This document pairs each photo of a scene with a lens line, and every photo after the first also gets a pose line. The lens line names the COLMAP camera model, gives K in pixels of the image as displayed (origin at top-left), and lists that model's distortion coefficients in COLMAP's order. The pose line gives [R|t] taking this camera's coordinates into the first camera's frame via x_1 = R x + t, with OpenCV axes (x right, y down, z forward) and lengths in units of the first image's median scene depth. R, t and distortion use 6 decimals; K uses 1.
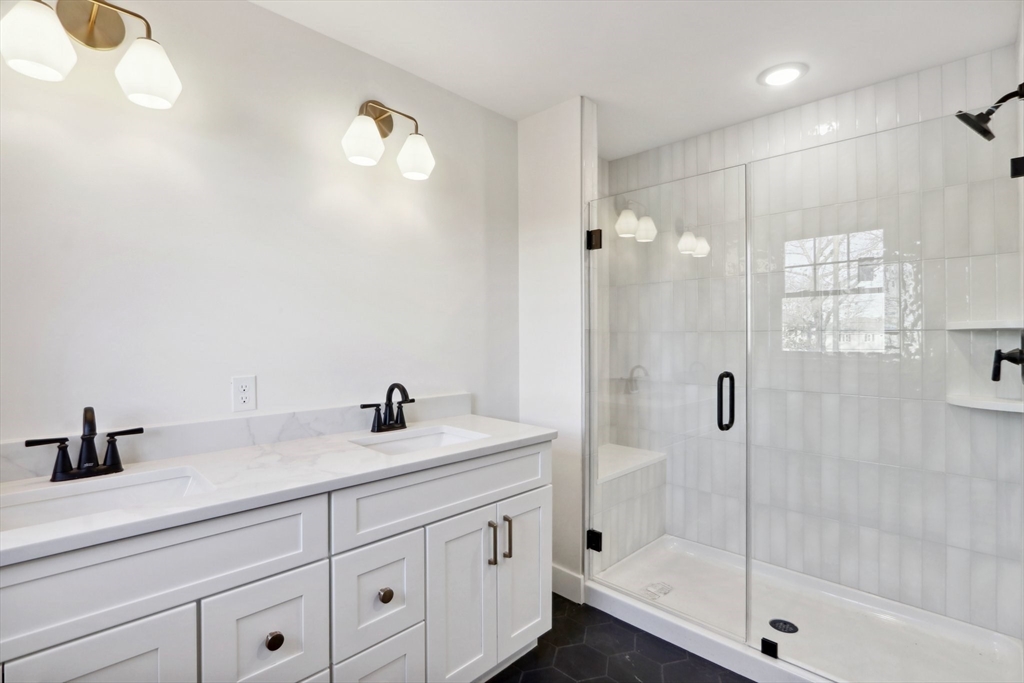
lens RADIAL K [[478.0, 0, 506.8], [0, 478.0, 331.6], [0, 0, 1]] dist [-0.009808, -0.001597]
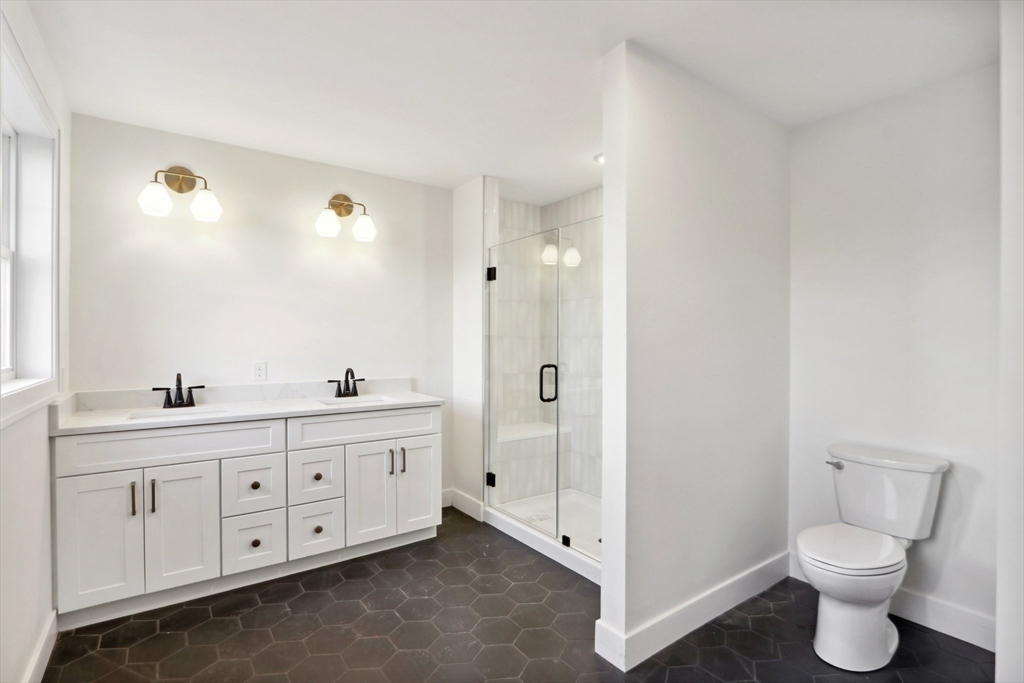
lens RADIAL K [[490.1, 0, 509.4], [0, 490.1, 337.7], [0, 0, 1]] dist [-0.003018, 0.001182]
pose [[0.985171, 0.002756, -0.171553, 0.597867], [-0.001694, 0.999978, 0.006341, -0.008783], [0.171567, -0.005956, 0.985154, -0.567249]]
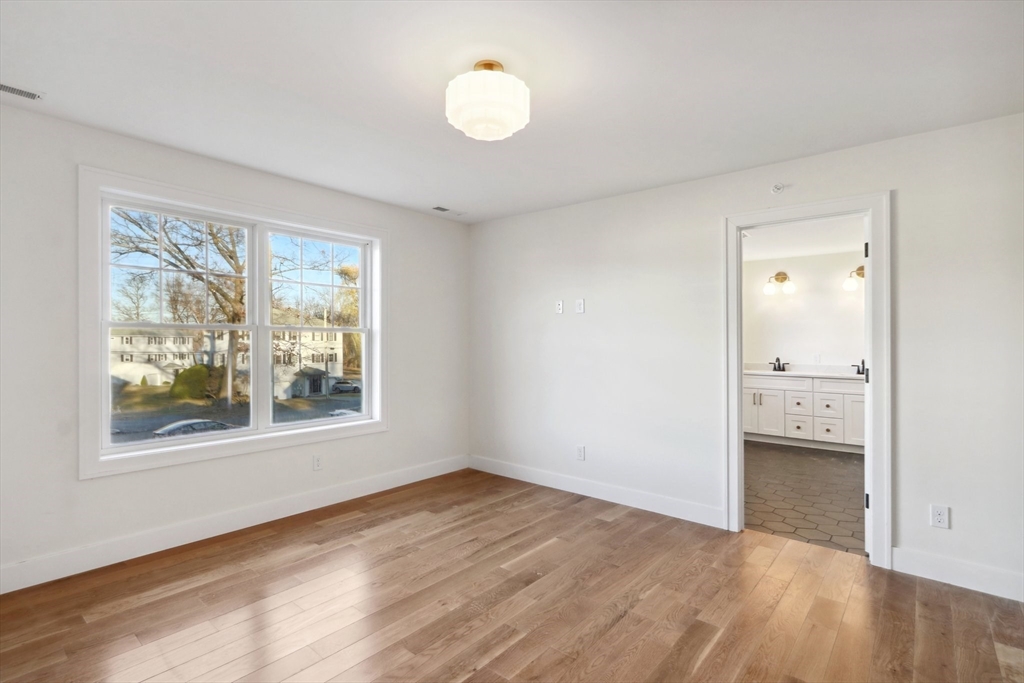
lens RADIAL K [[490.1, 0, 503.9], [0, 490.1, 342.0], [0, 0, 1]] dist [-0.003018, 0.001182]
pose [[0.070020, 0.002349, -0.997543, 2.763767], [0.008009, 0.999964, 0.002917, -0.030602], [0.997513, -0.008194, 0.069999, -1.537776]]
